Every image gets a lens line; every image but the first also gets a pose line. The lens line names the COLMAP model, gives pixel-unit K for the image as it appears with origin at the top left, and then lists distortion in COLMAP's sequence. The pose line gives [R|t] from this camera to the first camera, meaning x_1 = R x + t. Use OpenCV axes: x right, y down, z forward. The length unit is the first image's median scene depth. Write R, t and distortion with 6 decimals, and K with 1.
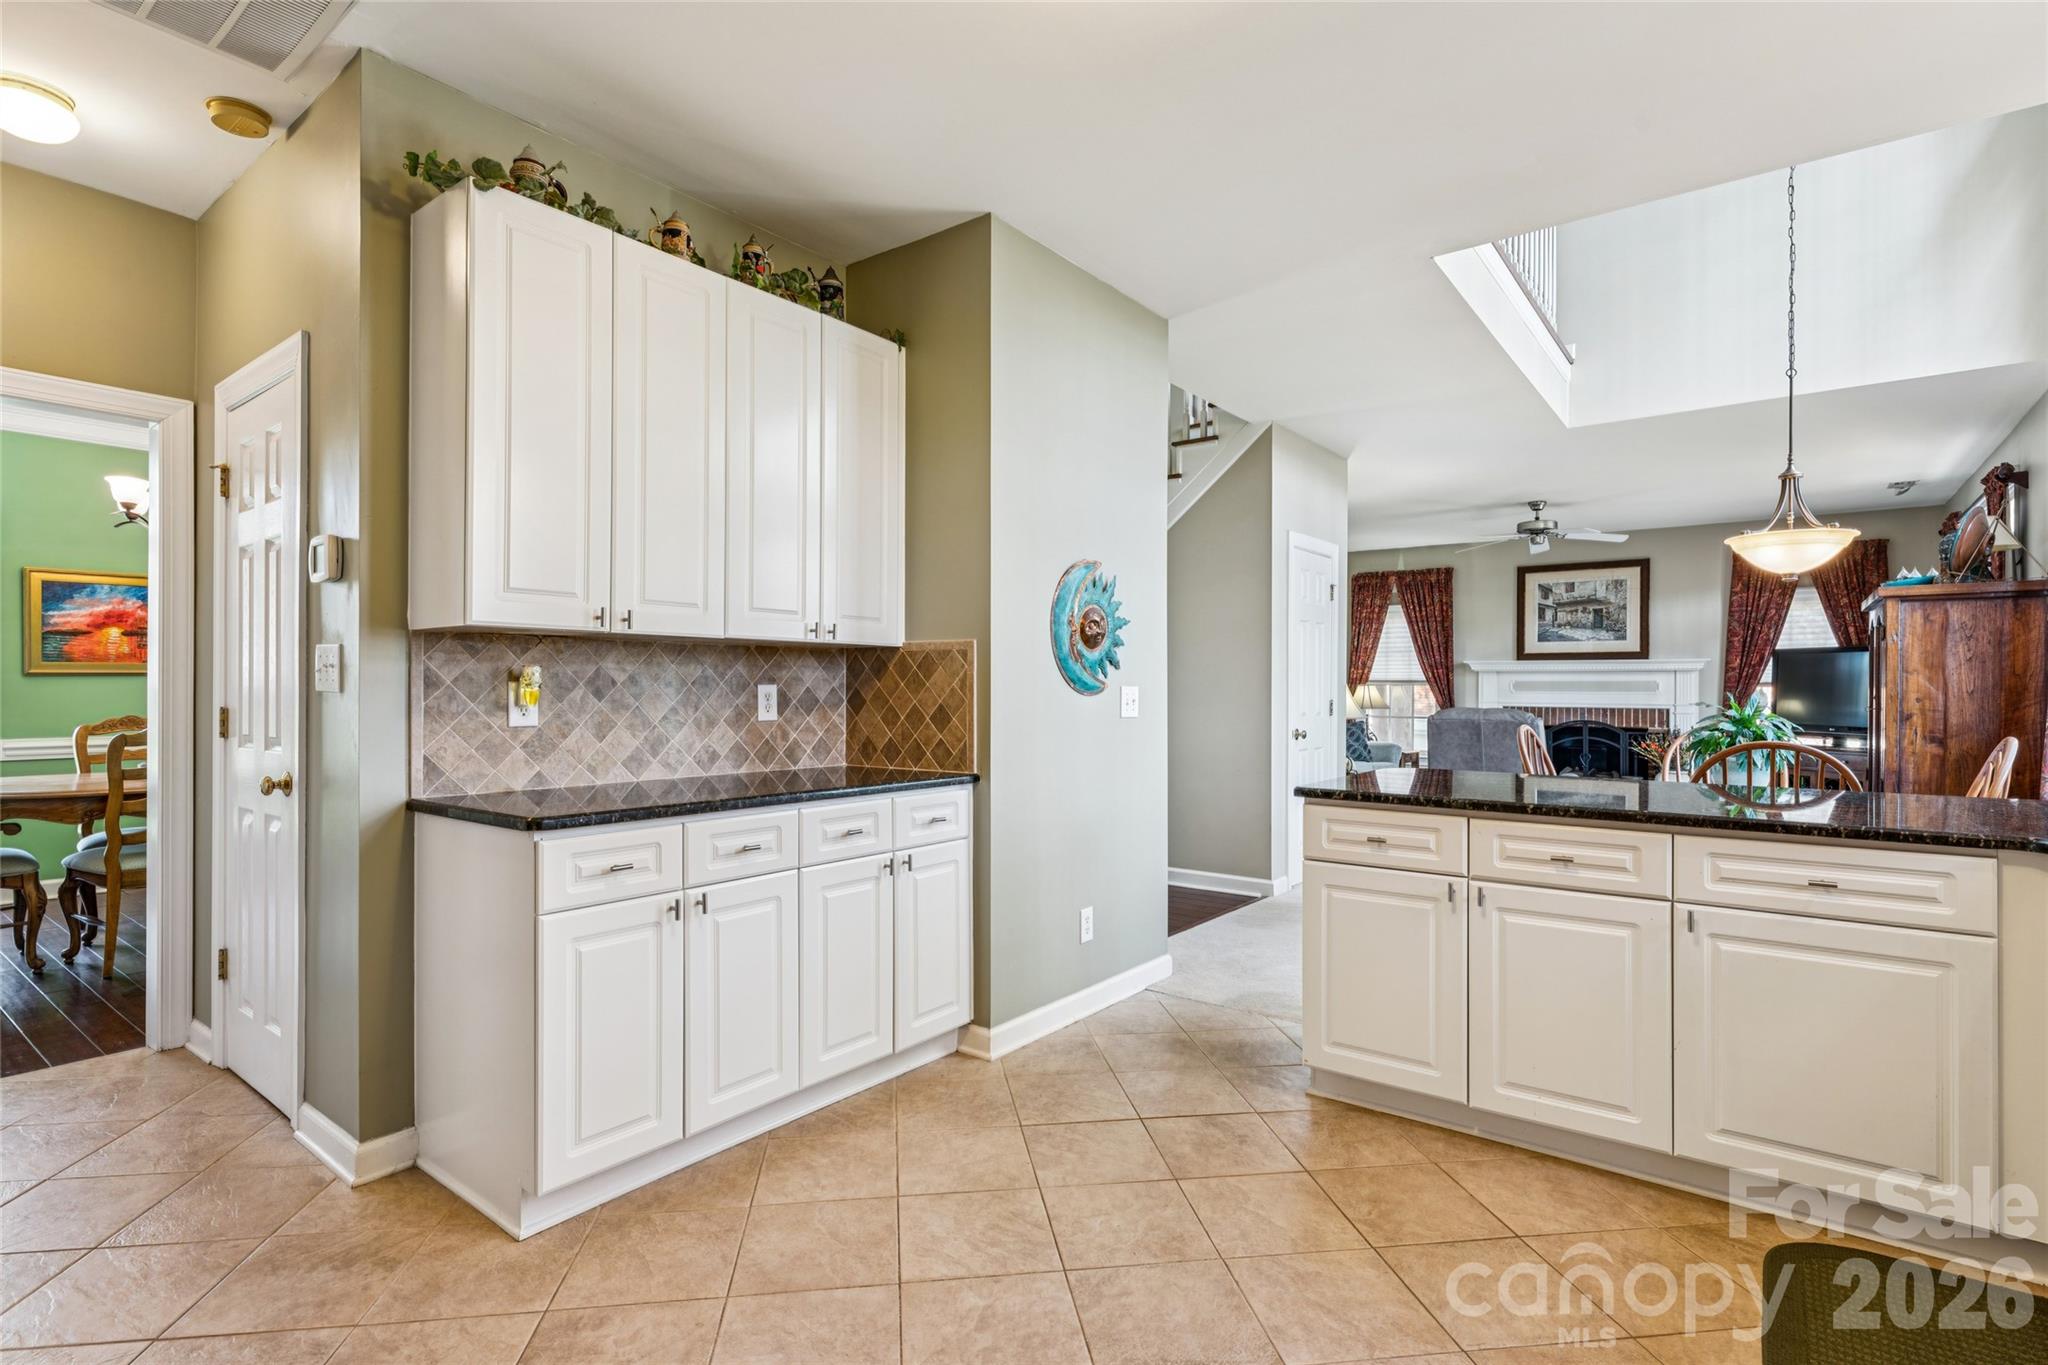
lens RADIAL K [[985.4, 0, 1025.8], [0, 985.4, 685.4], [0, 0, 1]] dist [-0.000578, -0.000036]
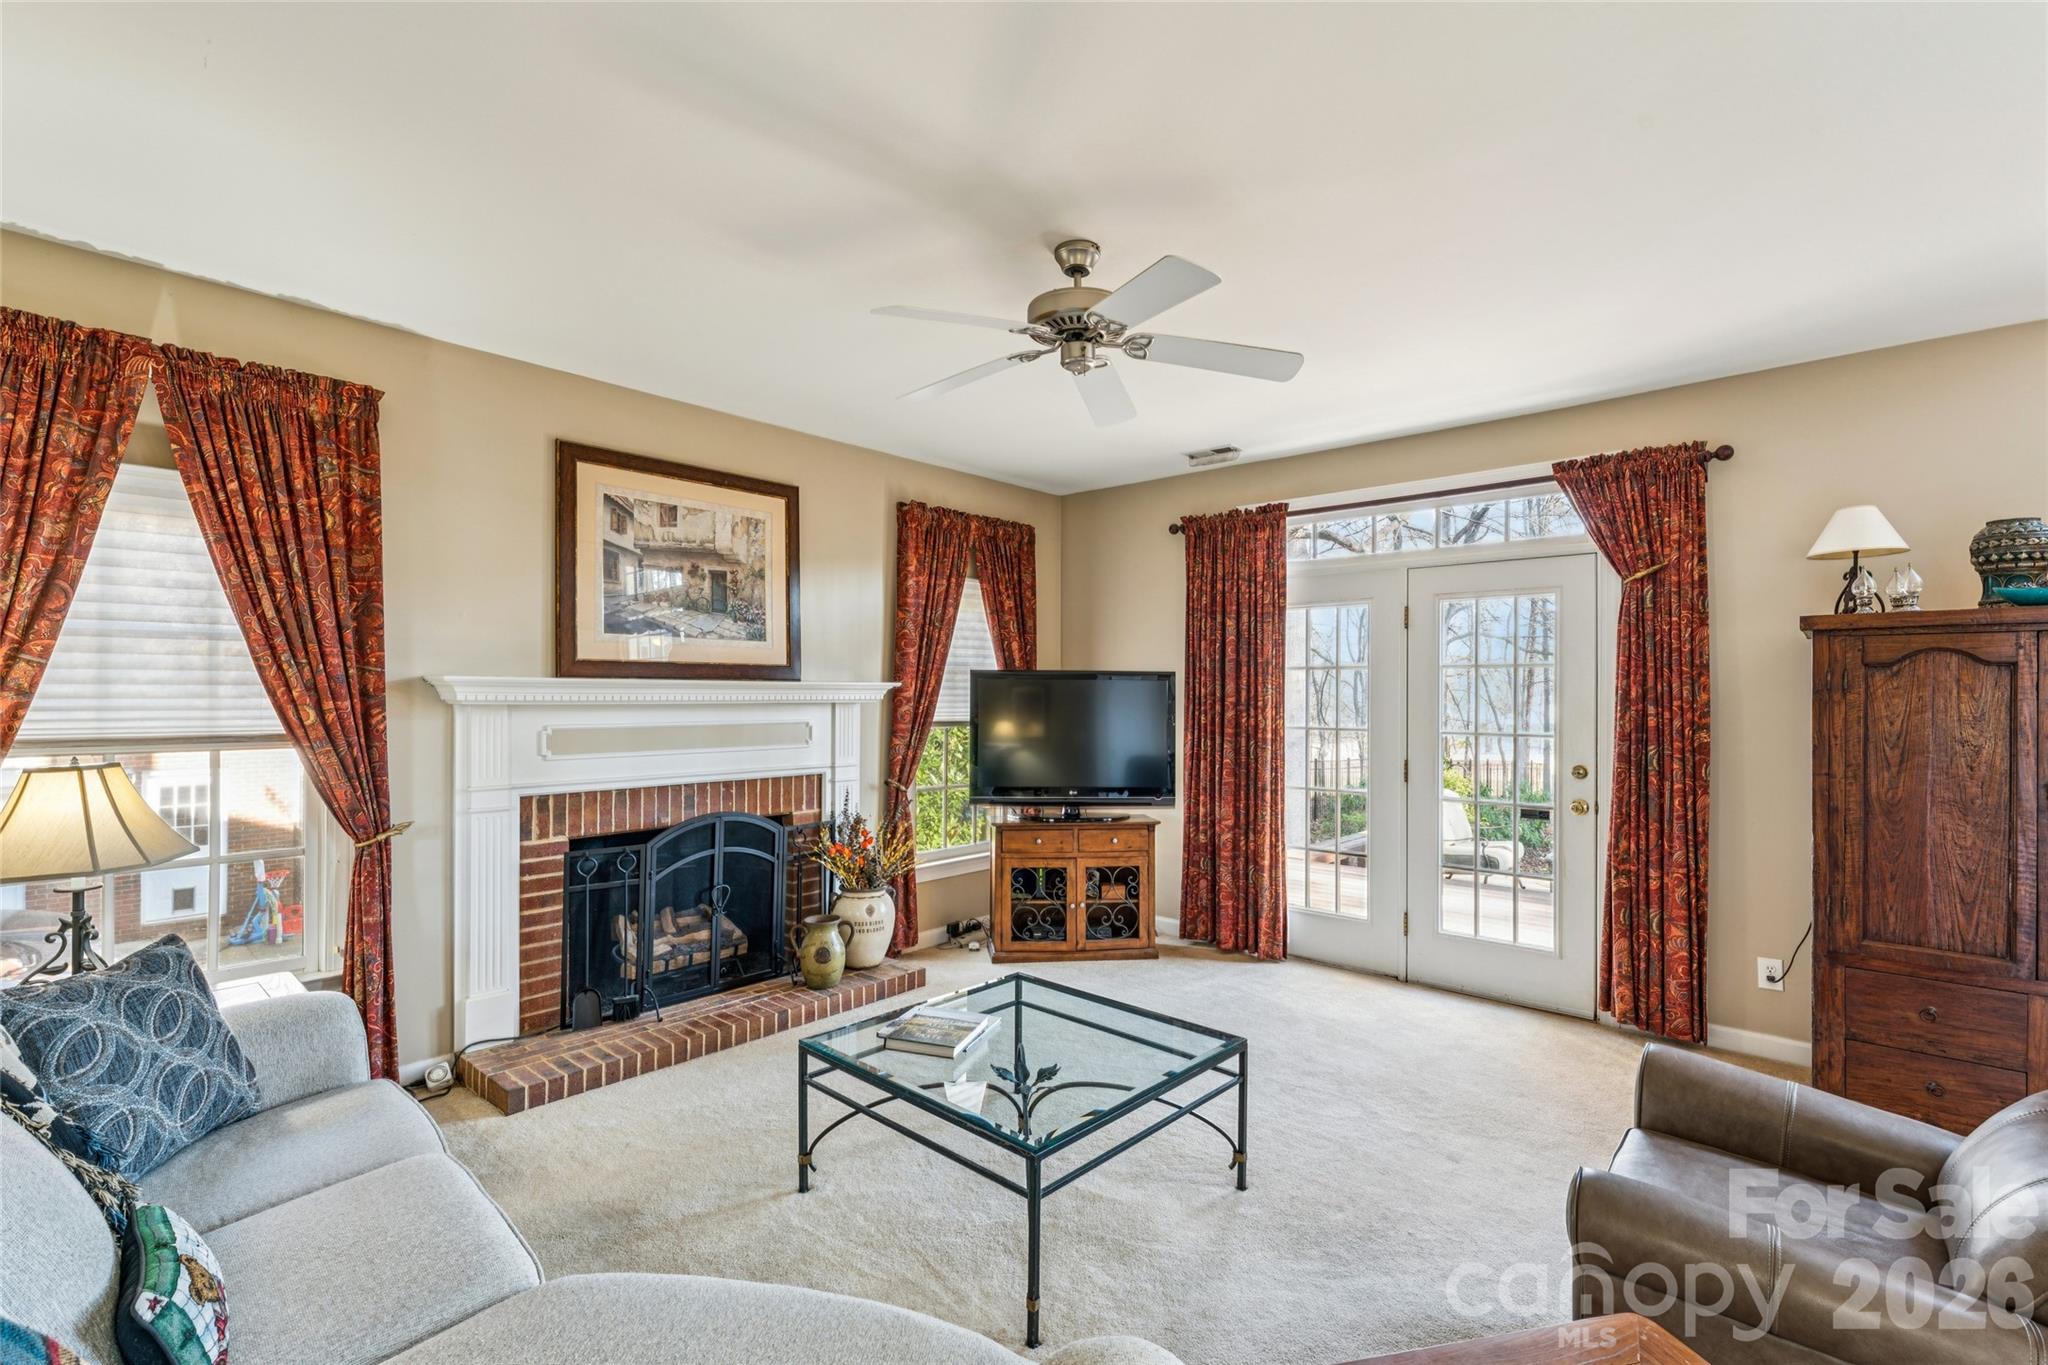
lens RADIAL K [[931.4, 0, 1027.2], [0, 931.4, 688.8], [0, 0, 1]] dist [0.000866, -0.000442]
pose [[0.086007, 0.000968, 0.996294, 0.147016], [-0.005553, 0.999984, -0.000492, -0.021599], [-0.996279, -0.005490, 0.086011, 0.799753]]
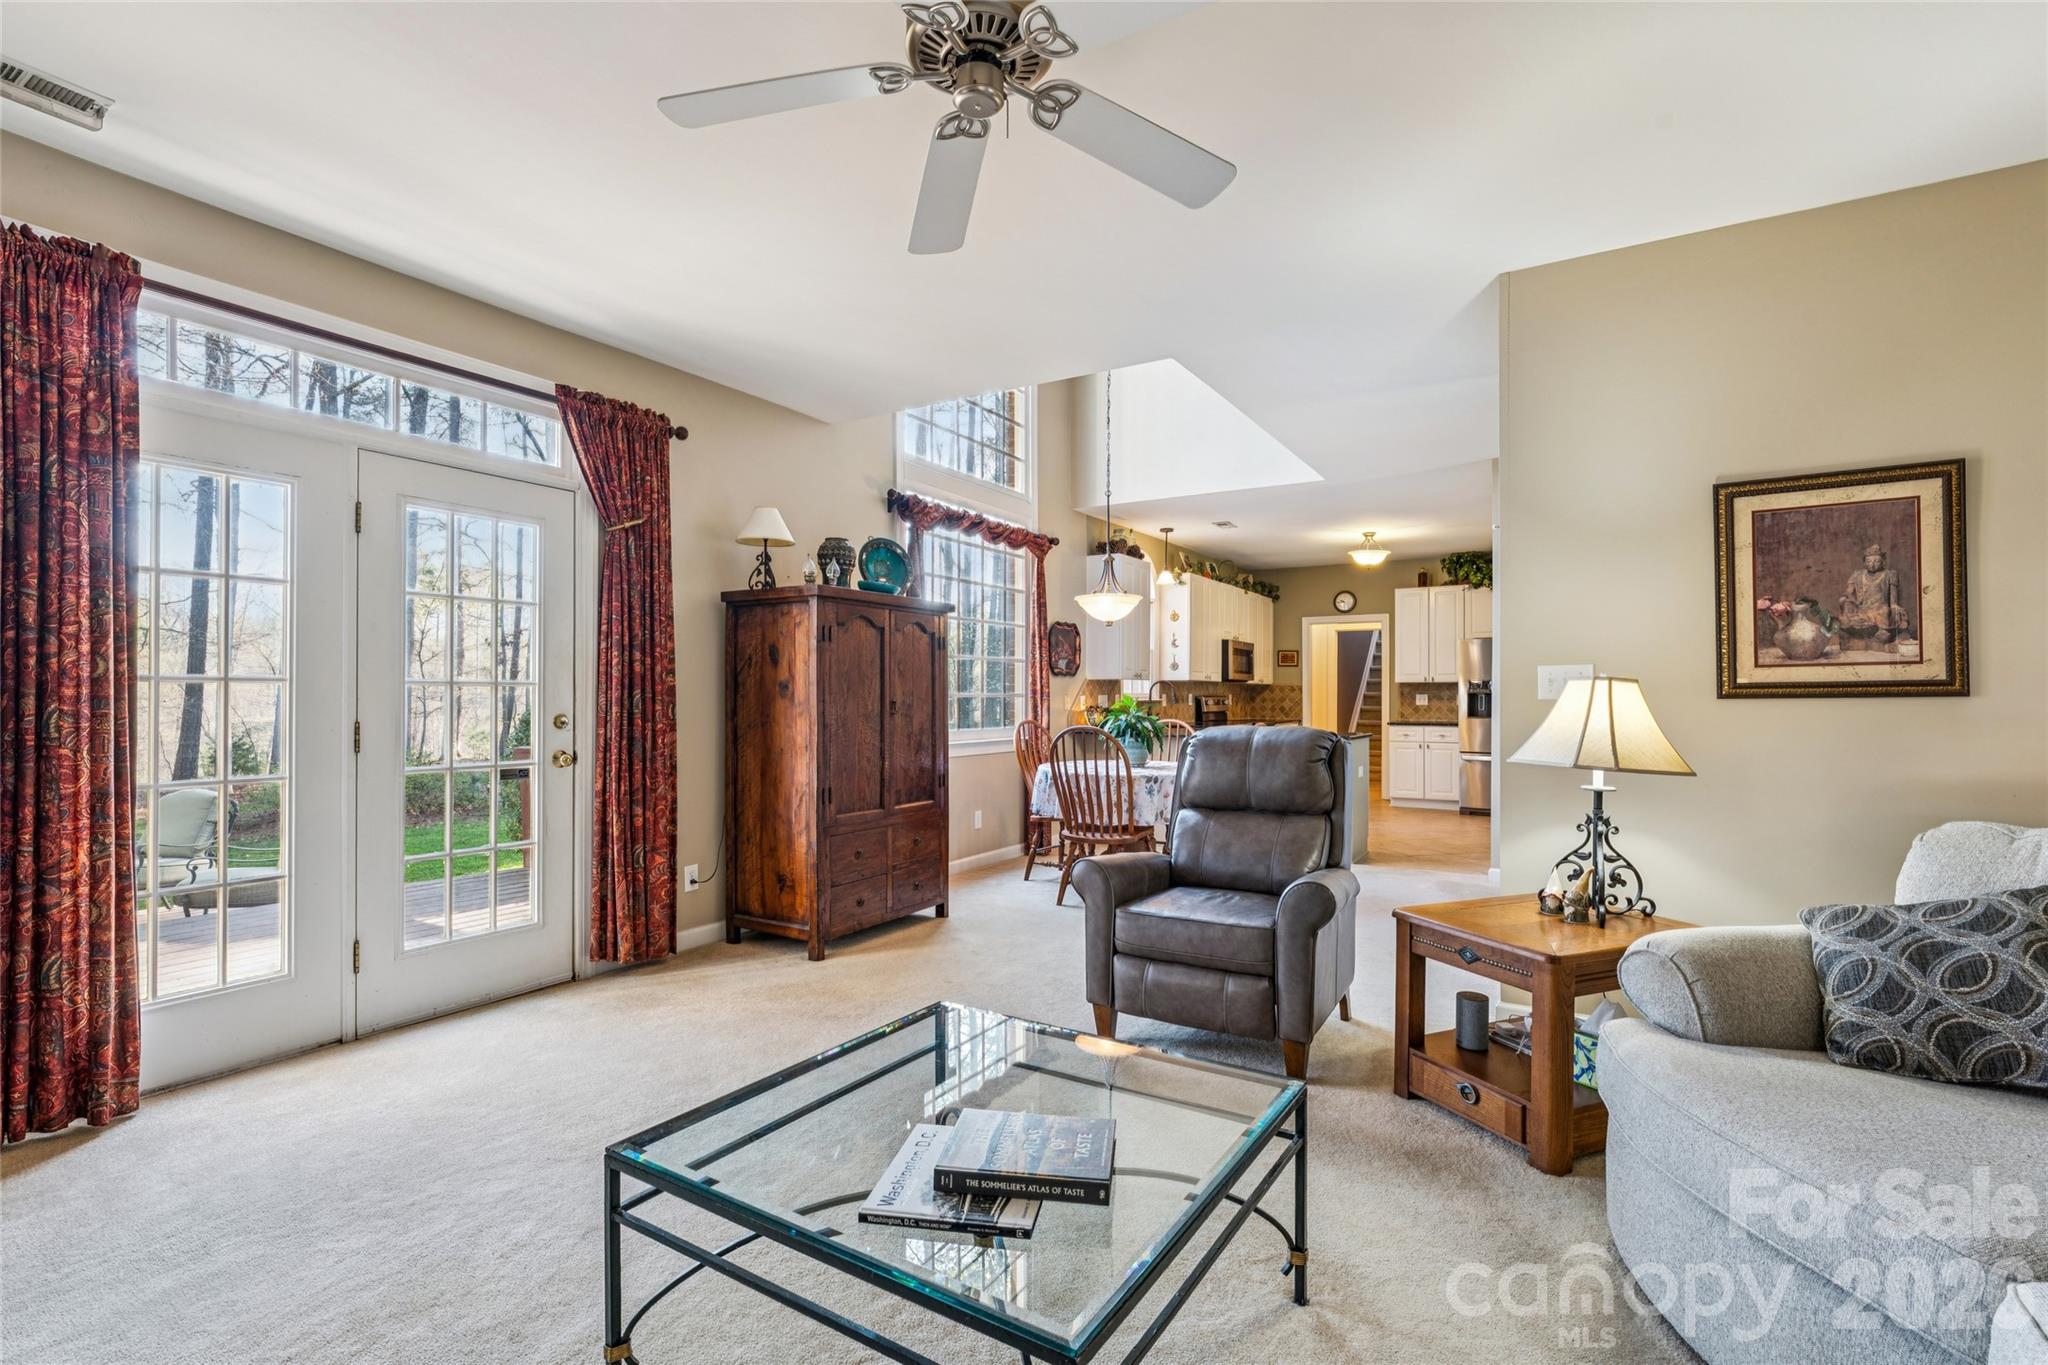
lens RADIAL K [[931.4, 0, 1023.2], [0, 931.4, 694.6], [0, 0, 1]] dist [0.000866, -0.000442]
pose [[-0.995852, -0.002422, -0.090953, 0.625838], [-0.001986, 0.999986, -0.004881, 0.022763], [0.090964, -0.004680, -0.995843, 1.136795]]
